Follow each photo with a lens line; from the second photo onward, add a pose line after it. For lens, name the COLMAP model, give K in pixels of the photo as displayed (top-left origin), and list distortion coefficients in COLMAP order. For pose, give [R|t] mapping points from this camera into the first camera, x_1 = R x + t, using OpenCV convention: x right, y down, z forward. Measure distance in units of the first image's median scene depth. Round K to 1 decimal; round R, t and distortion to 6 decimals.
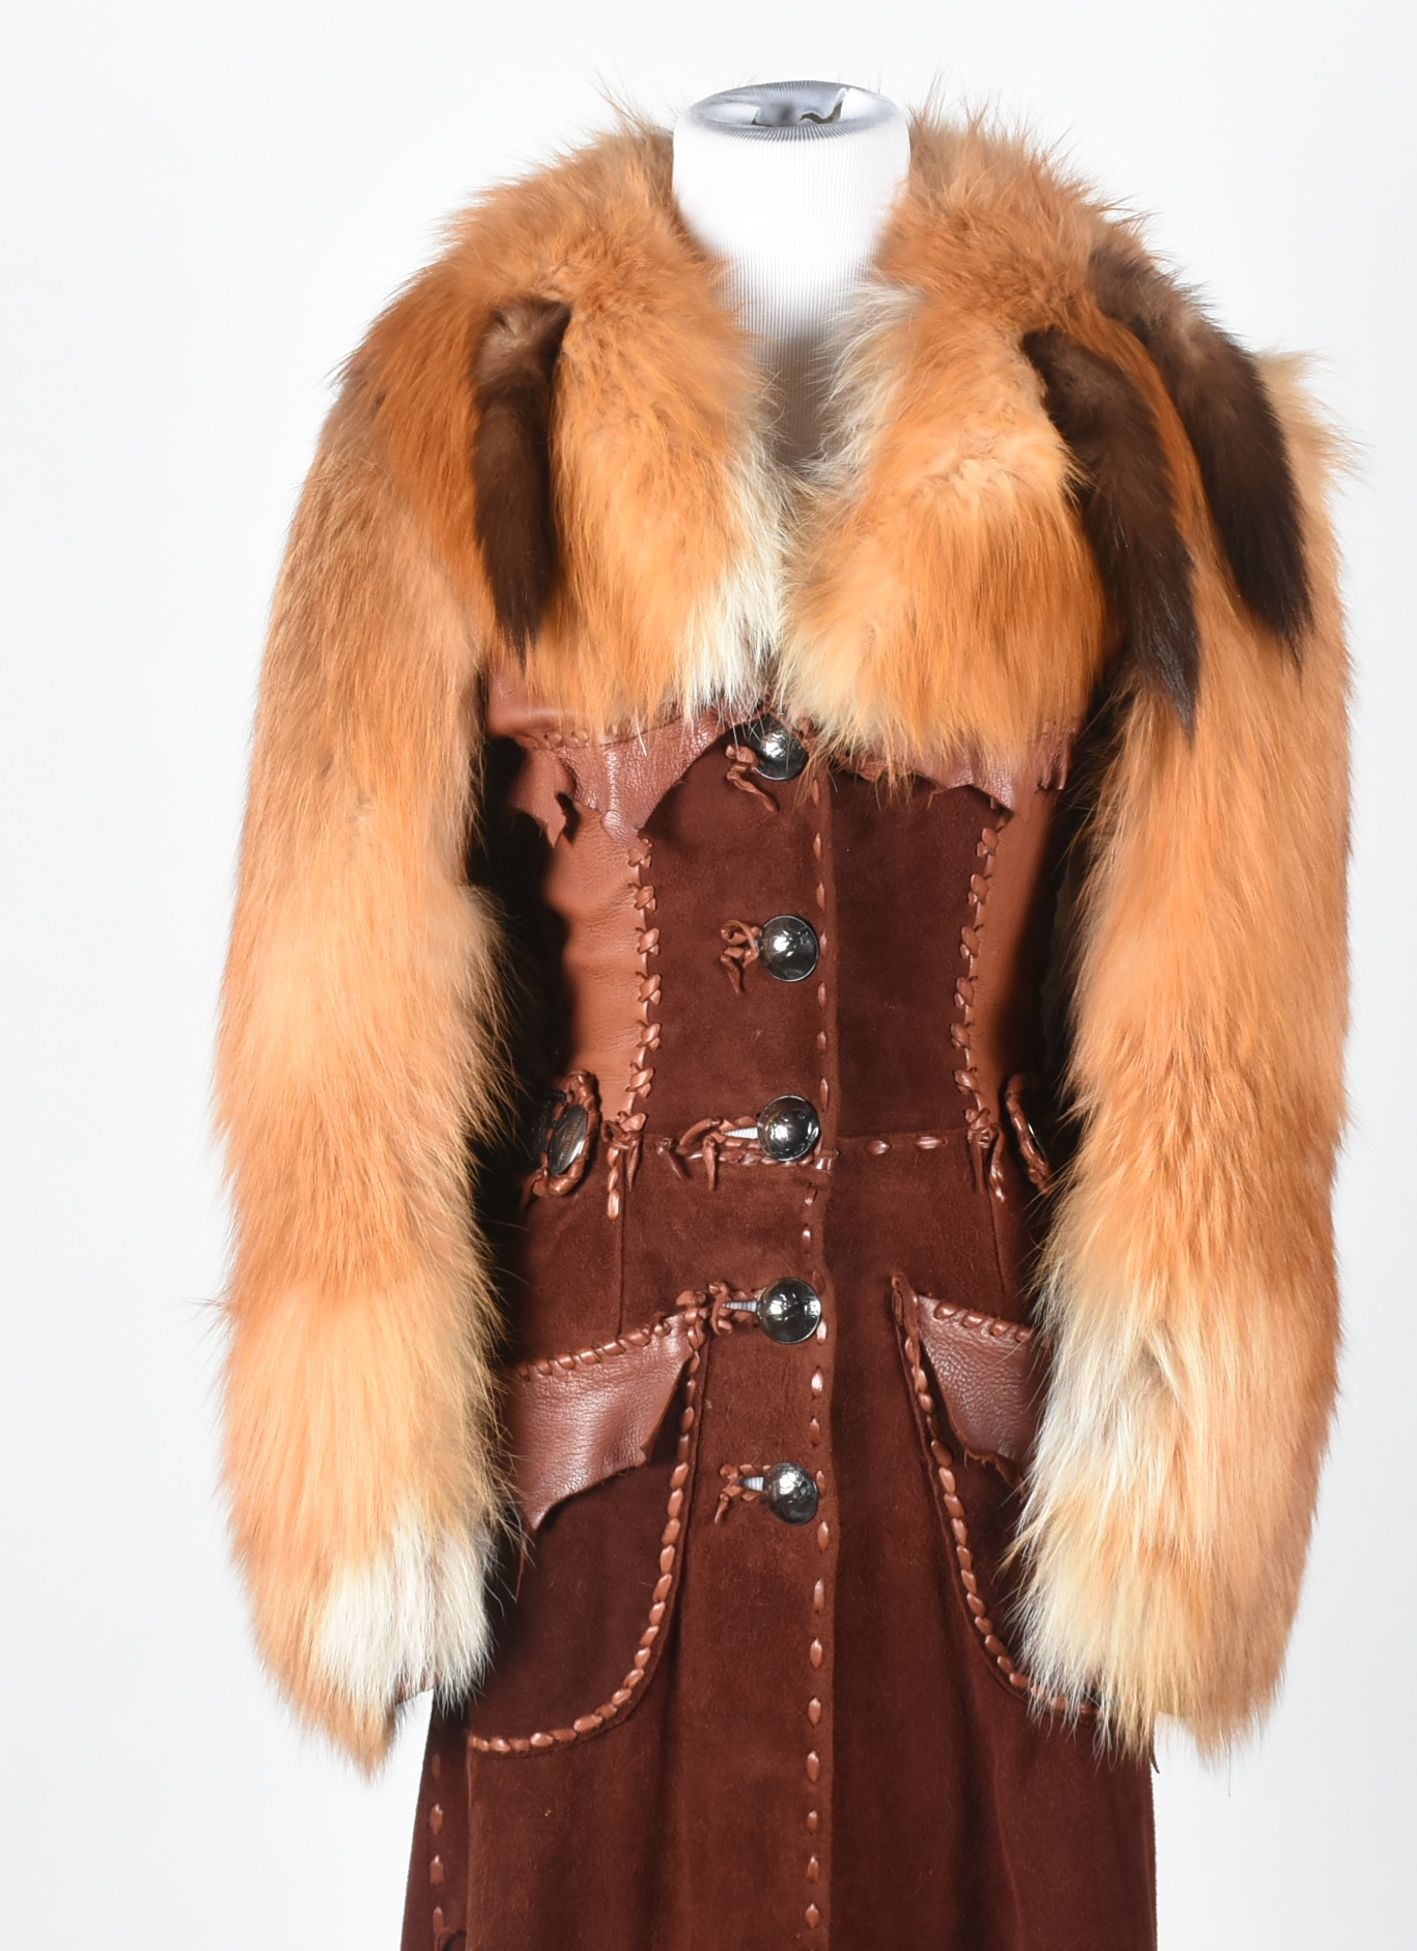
lens RADIAL K [[4725.5, 0, 708.5], [0, 4725.5, 975.5], [0, 0, 1]] dist [-0.116489, -0.270993]
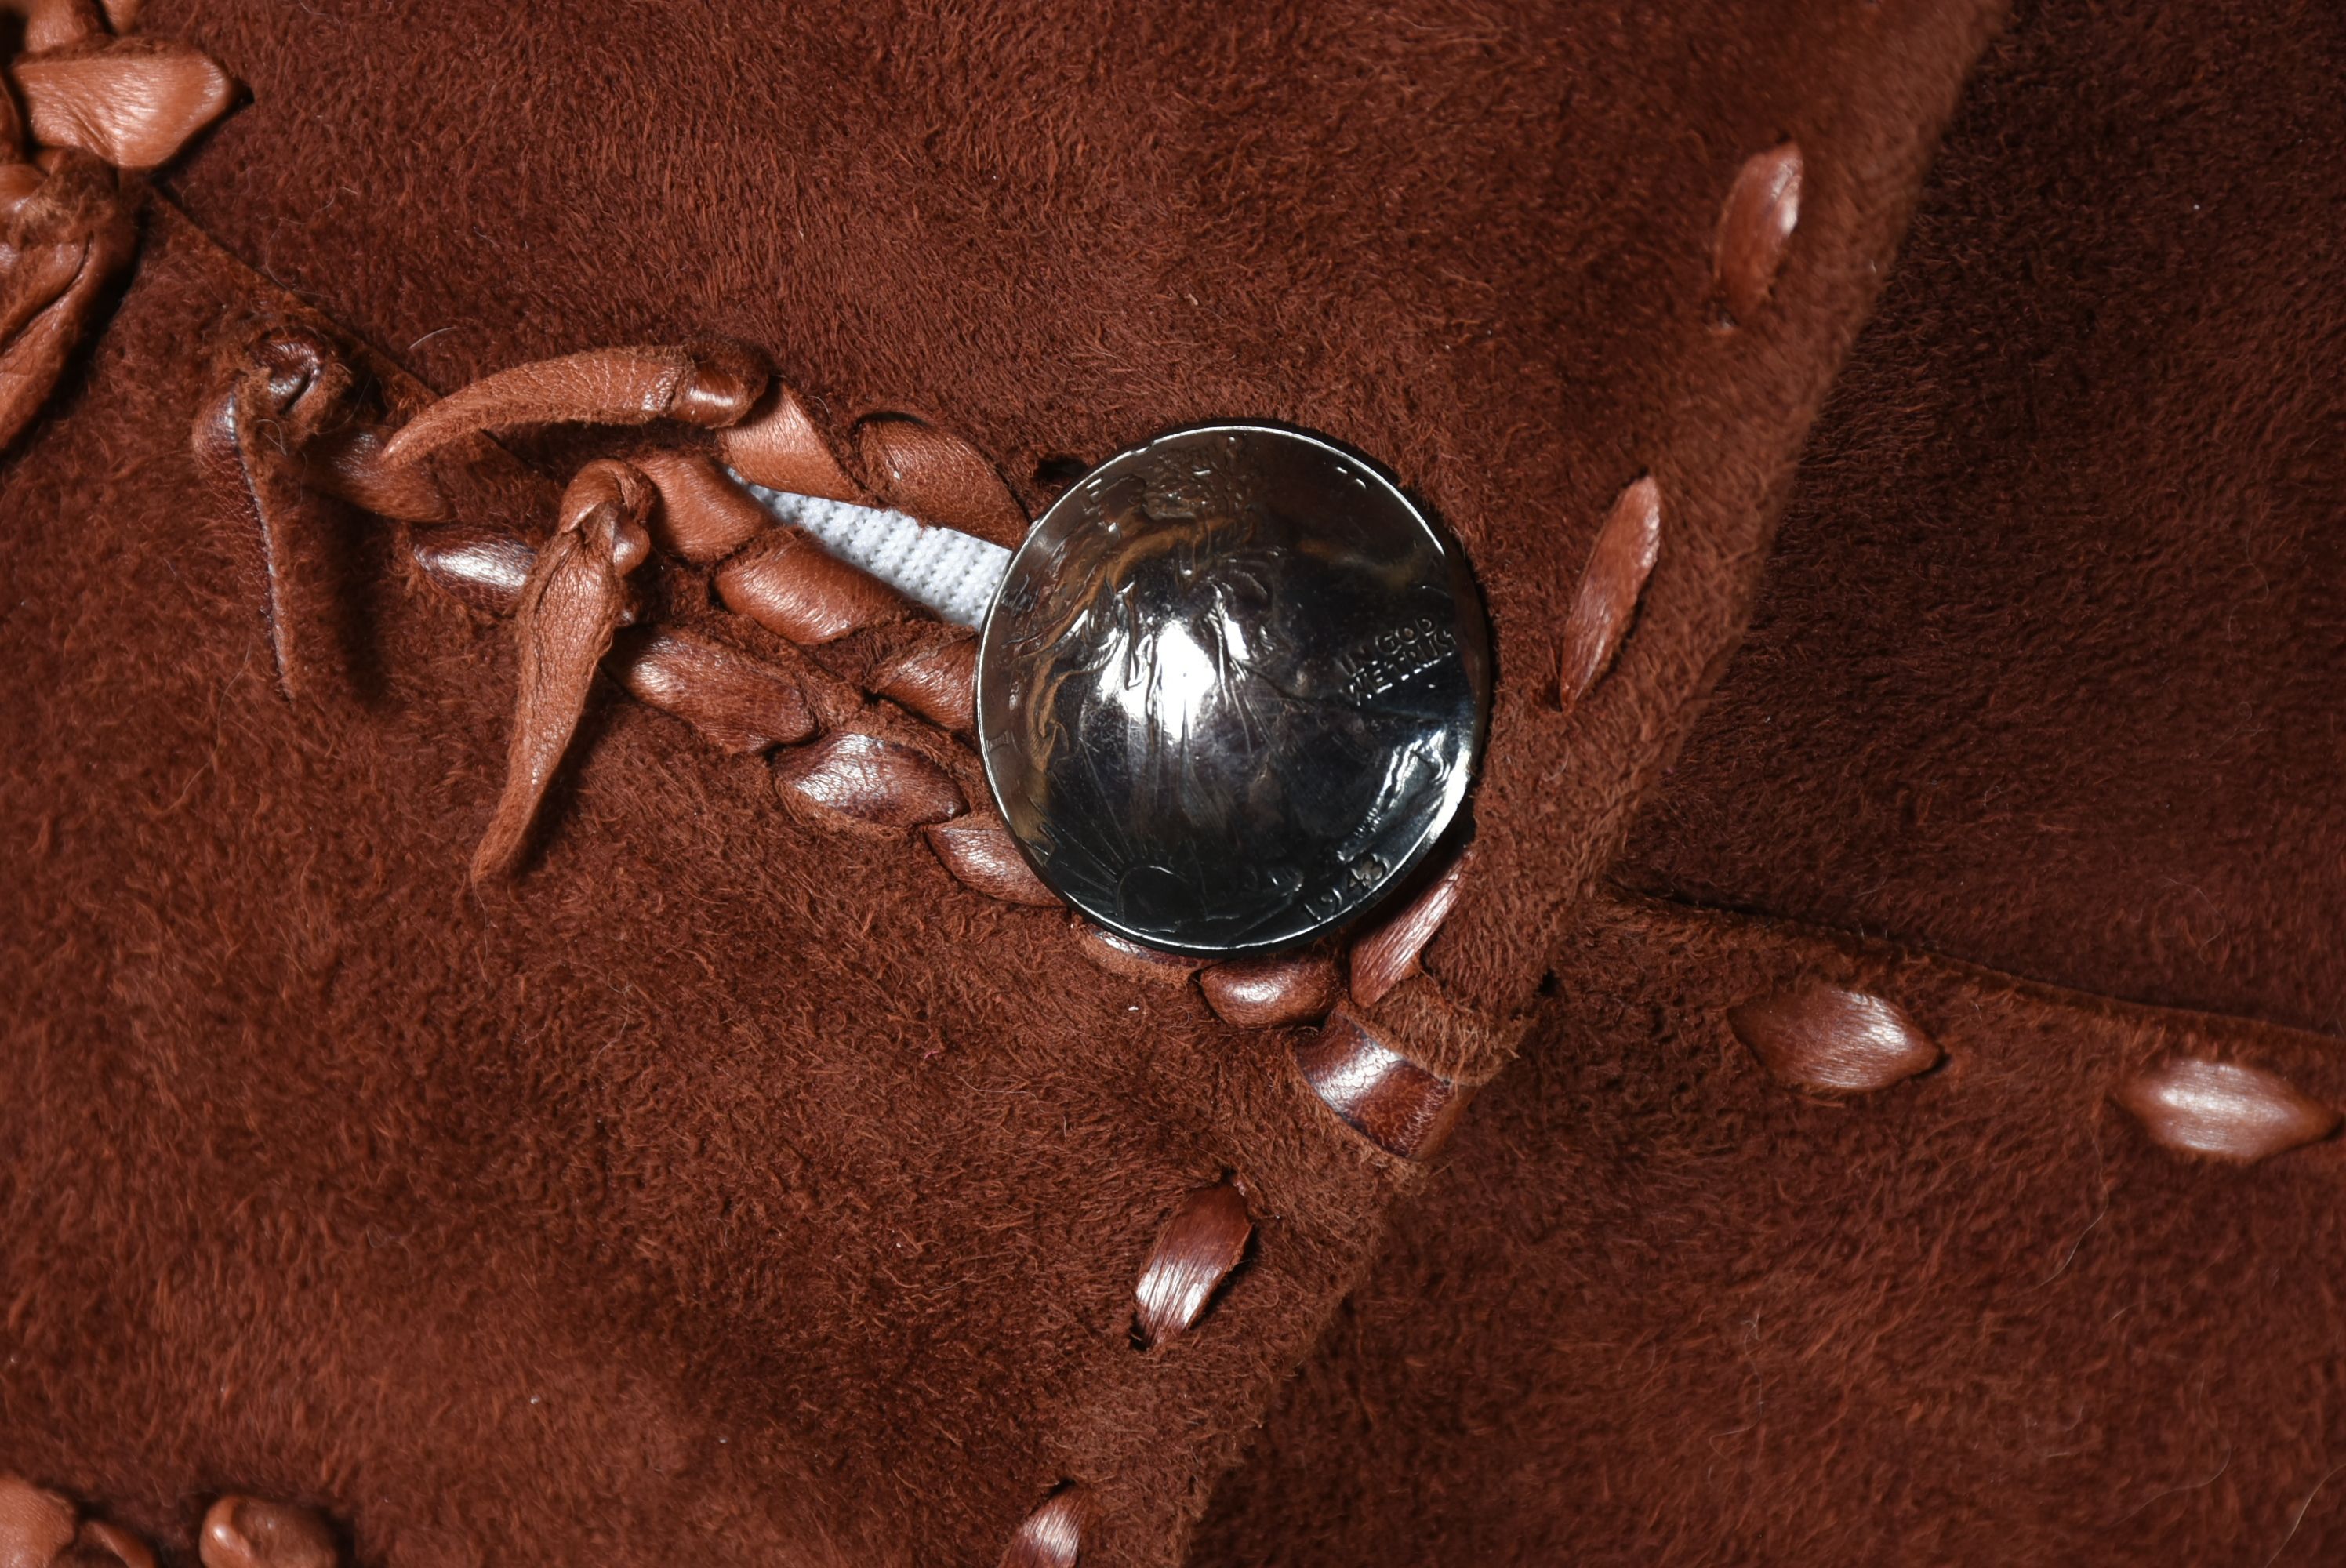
lens RADIAL K [[10210.3, 0, 1173.0], [0, 10210.3, 784.0], [0, 0, 1]] dist [0.058607, 5.880923]
pose [[0.927520, 0.365932, 0.076162, -0.004021], [-0.371865, 0.882859, 0.286839, -0.041151], [0.037724, -0.294371, 0.954946, 0.739231]]
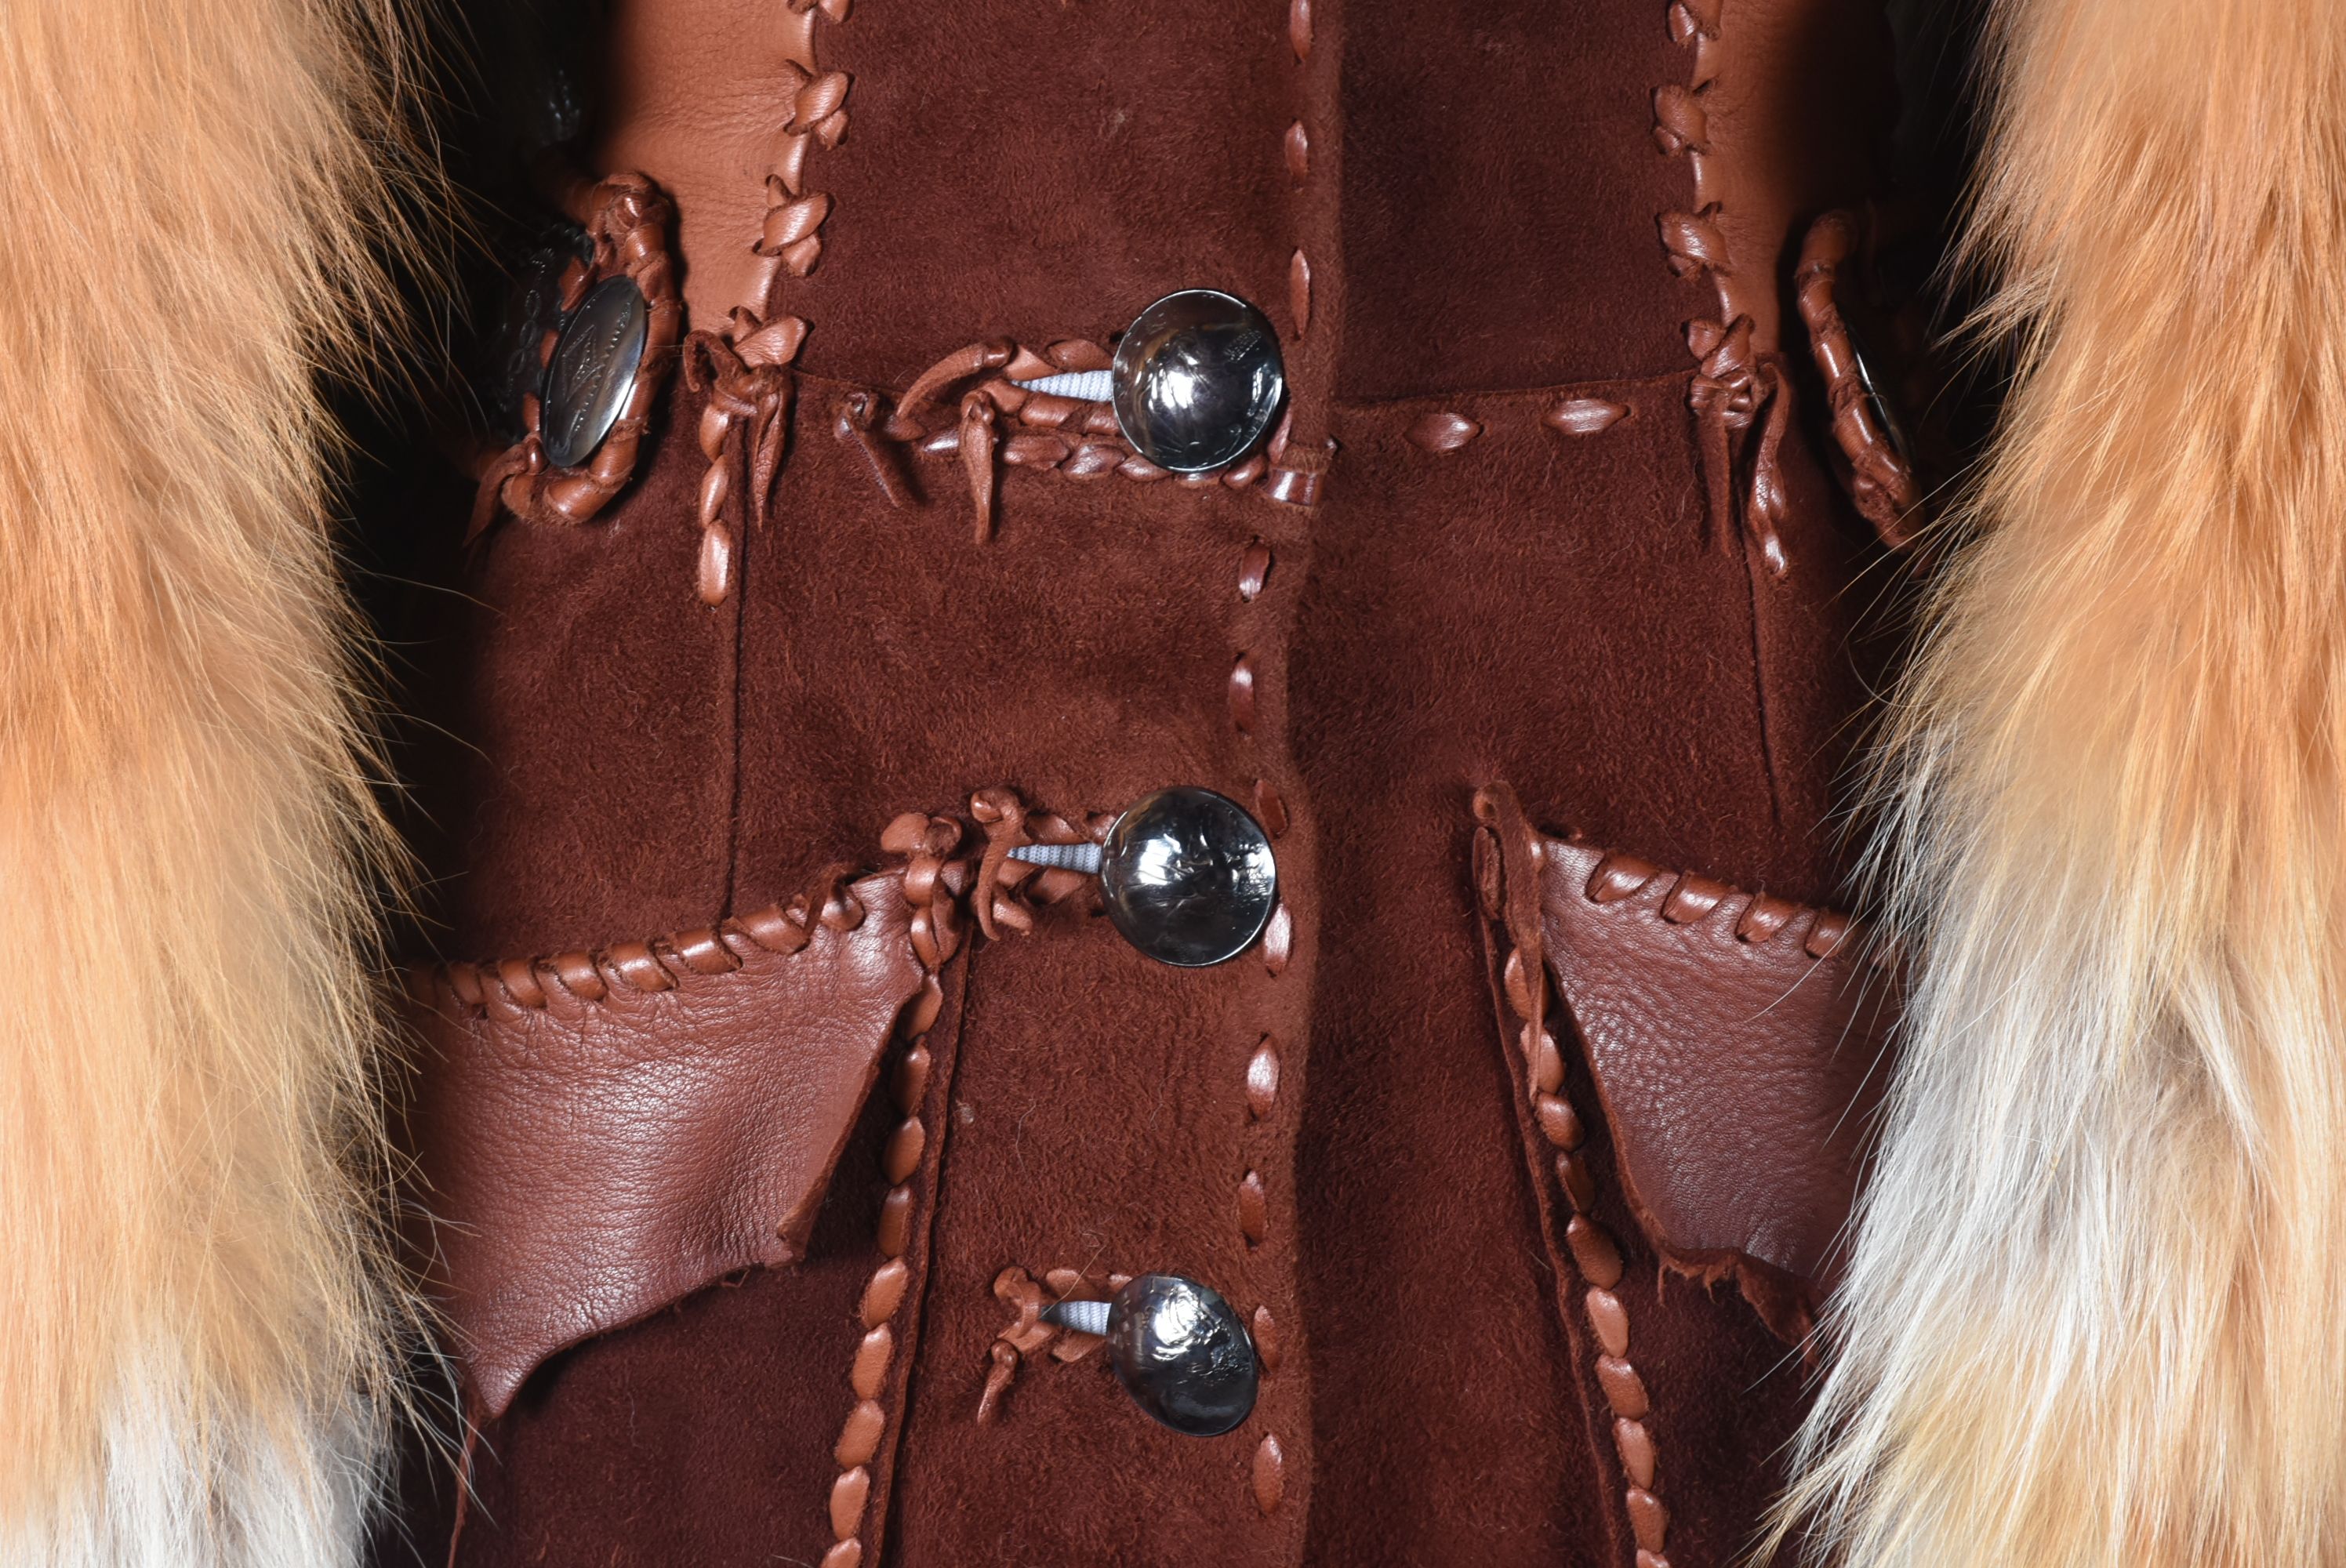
lens RADIAL K [[7654.1, 0, 1173.0], [0, 7654.1, 784.0], [0, 0, 1]] dist [-0.018898, -0.780899]
pose [[0.999738, 0.019557, 0.011864, 0.008611], [-0.021398, 0.982888, 0.182958, -0.043688], [-0.008083, -0.183164, 0.983049, 0.418972]]
